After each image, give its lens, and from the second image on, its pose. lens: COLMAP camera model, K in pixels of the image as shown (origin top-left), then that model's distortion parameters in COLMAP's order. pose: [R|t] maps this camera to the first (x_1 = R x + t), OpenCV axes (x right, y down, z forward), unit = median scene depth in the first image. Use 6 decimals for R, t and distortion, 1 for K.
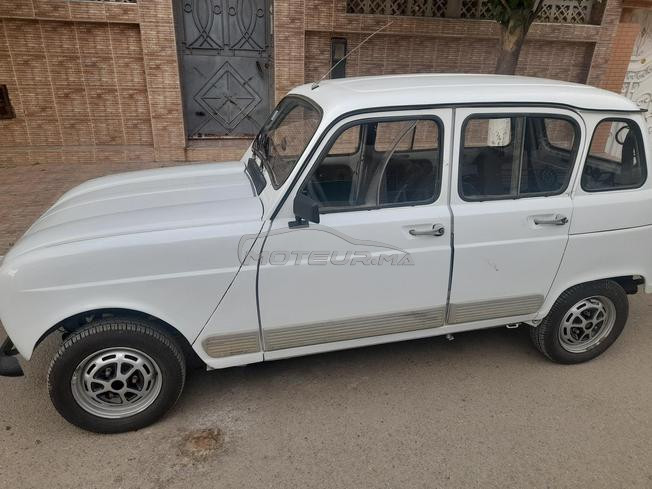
lens RADIAL K [[477.3, 0, 326.0], [0, 477.3, 244.5], [0, 0, 1]] dist [0.054388, -0.035941]
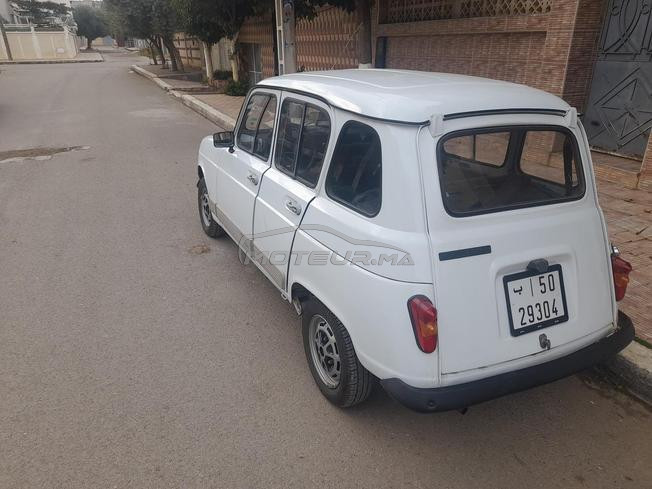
lens RADIAL K [[502.3, 0, 310.4], [0, 502.3, 242.8], [0, 0, 1]] dist [0.044975, -0.004848]
pose [[0.198713, 0.343673, -0.917824, 0.662945], [-0.382020, 0.889587, 0.250391, -0.112855], [0.902538, 0.300871, 0.308063, 0.294997]]
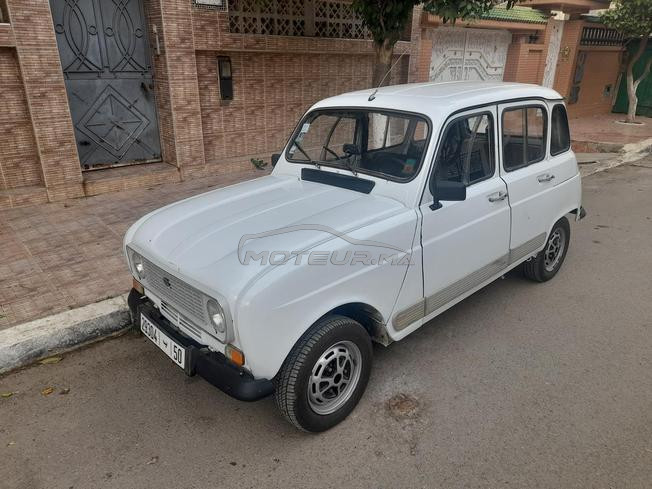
lens RADIAL K [[477.2, 0, 326.0], [0, 477.2, 244.5], [0, 0, 1]] dist [0.045122, -0.032424]
pose [[0.875228, -0.202953, 0.439073, -0.327427], [0.213931, 0.976530, 0.024941, -0.013981], [-0.433830, 0.072102, 0.898105, 0.007113]]
